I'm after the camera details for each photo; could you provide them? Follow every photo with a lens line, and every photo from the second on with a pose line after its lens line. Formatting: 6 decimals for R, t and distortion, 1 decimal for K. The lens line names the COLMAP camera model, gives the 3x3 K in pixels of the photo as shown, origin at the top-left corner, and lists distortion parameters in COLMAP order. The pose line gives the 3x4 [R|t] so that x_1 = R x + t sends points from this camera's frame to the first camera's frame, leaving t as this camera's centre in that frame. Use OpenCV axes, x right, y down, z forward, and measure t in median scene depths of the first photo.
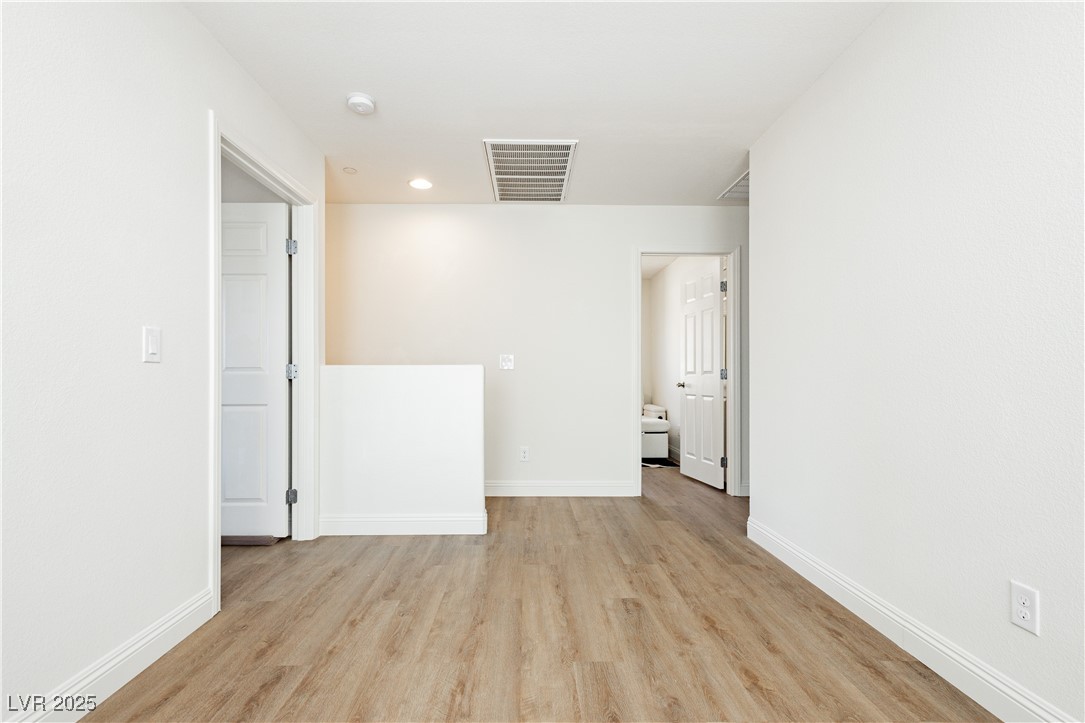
lens RADIAL K [[504.1, 0, 541.8], [0, 504.1, 368.5], [0, 0, 1]] dist [0.008425, -0.003500]
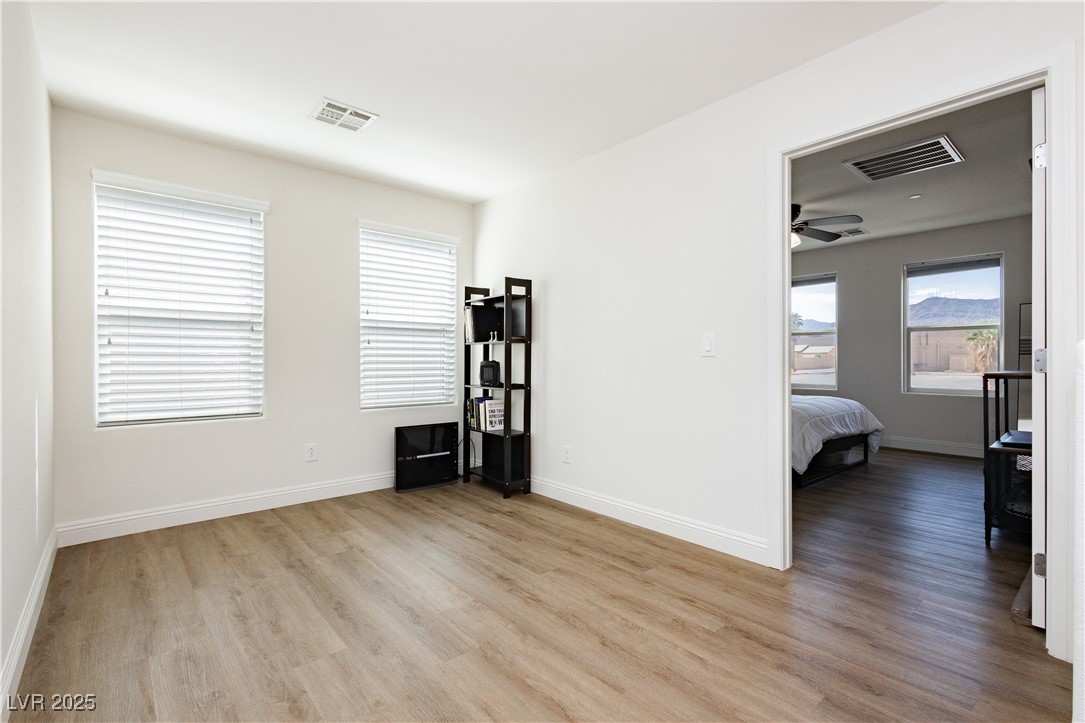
lens RADIAL K [[504.1, 0, 547.5], [0, 504.1, 361.6], [0, 0, 1]] dist [0.008425, -0.003500]
pose [[-0.770335, 0.005730, -0.637614, 0.556920], [0.010087, 0.999944, -0.003202, 0.003005], [0.637560, -0.008898, -0.770350, 1.724236]]
